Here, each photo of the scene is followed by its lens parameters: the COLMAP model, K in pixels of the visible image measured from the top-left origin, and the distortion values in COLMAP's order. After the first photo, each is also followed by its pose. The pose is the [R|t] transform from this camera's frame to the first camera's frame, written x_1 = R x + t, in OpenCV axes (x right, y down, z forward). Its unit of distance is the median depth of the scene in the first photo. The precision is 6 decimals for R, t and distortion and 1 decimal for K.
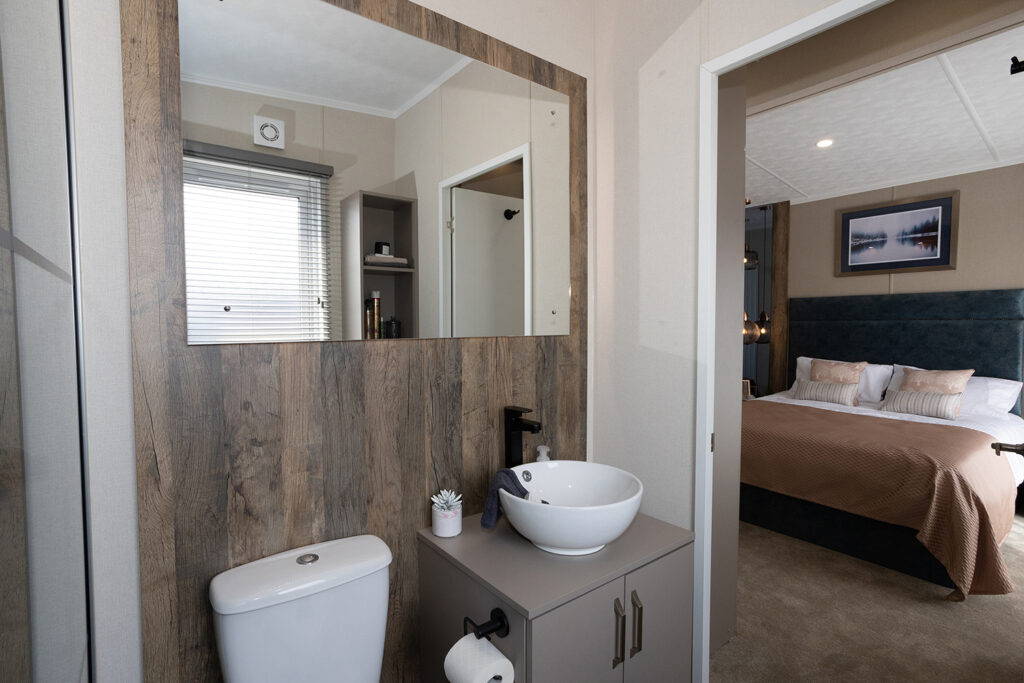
lens RADIAL K [[502.4, 0, 504.0], [0, 502.4, 339.7], [0, 0, 1]] dist [-0.045560, 0.042756]
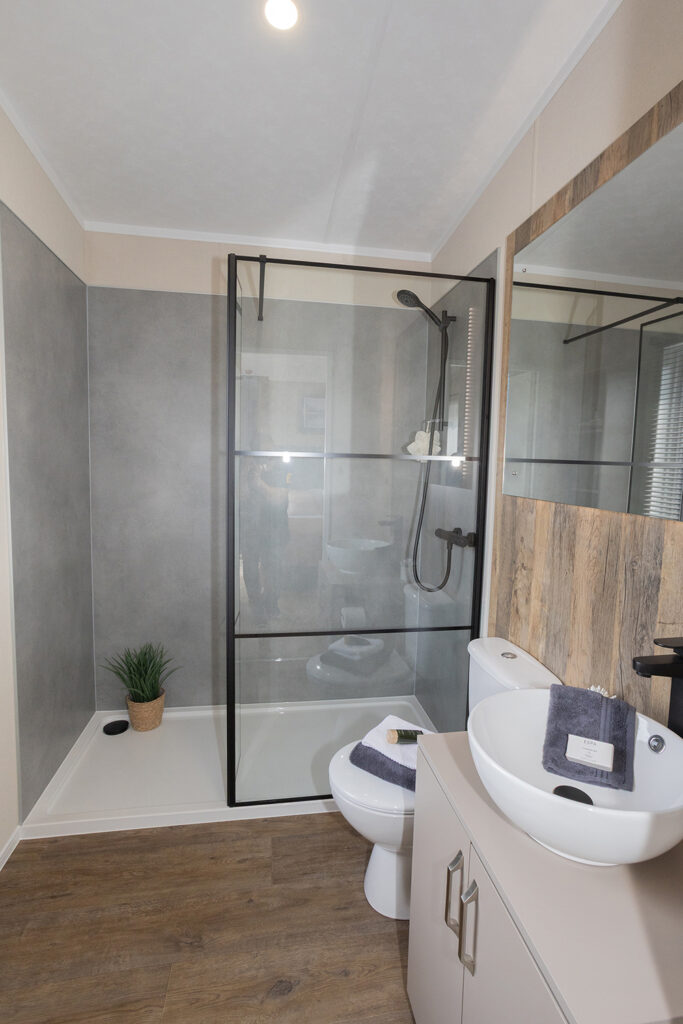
lens RADIAL K [[493.0, 0, 345.6], [0, 493.0, 510.0], [0, 0, 1]] dist [-0.044222, 0.026403]
pose [[-0.461352, 0.084602, -0.883174, 0.865797], [-0.053470, 0.990982, 0.122861, -0.089944], [0.885604, 0.103906, -0.452668, 1.035921]]
